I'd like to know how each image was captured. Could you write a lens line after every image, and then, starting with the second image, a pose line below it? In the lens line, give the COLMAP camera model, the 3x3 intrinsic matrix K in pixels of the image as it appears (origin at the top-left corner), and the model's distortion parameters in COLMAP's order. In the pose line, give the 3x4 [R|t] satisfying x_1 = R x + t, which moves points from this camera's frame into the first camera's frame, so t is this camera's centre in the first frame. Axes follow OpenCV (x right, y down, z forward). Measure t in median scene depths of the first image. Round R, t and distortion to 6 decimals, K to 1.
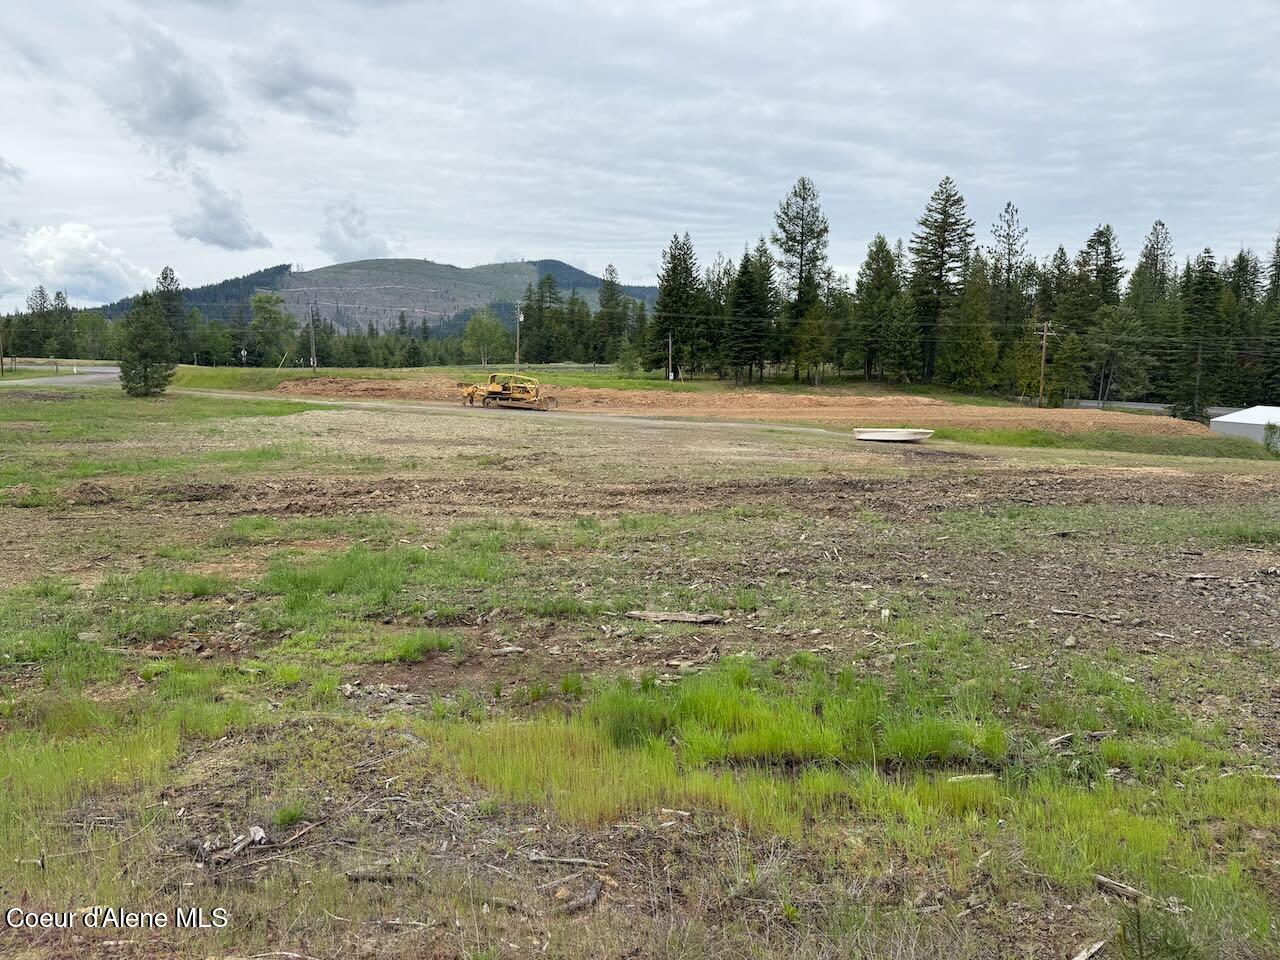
lens RADIAL K [[903.2, 0, 646.7], [0, 903.2, 502.1], [0, 0, 1]] dist [0.067437, -0.087554]
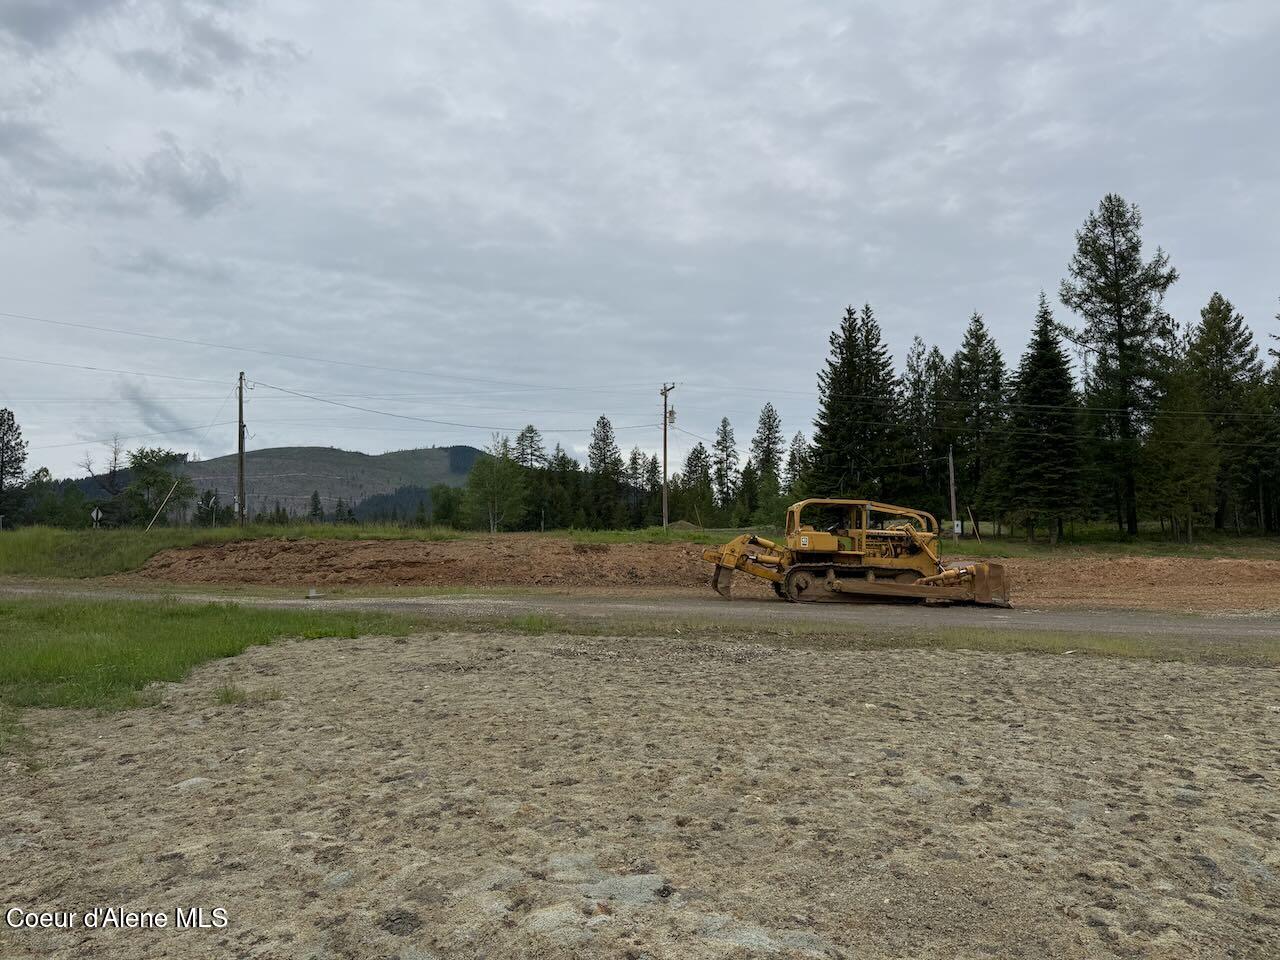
lens RADIAL K [[903.2, 0, 628.7], [0, 903.2, 461.3], [0, 0, 1]] dist [0.067437, -0.087554]
pose [[0.995858, -0.013488, 0.089913, -0.110021], [0.035083, 0.969352, -0.243157, -0.031411], [-0.083878, 0.245305, 0.965811, 0.279596]]
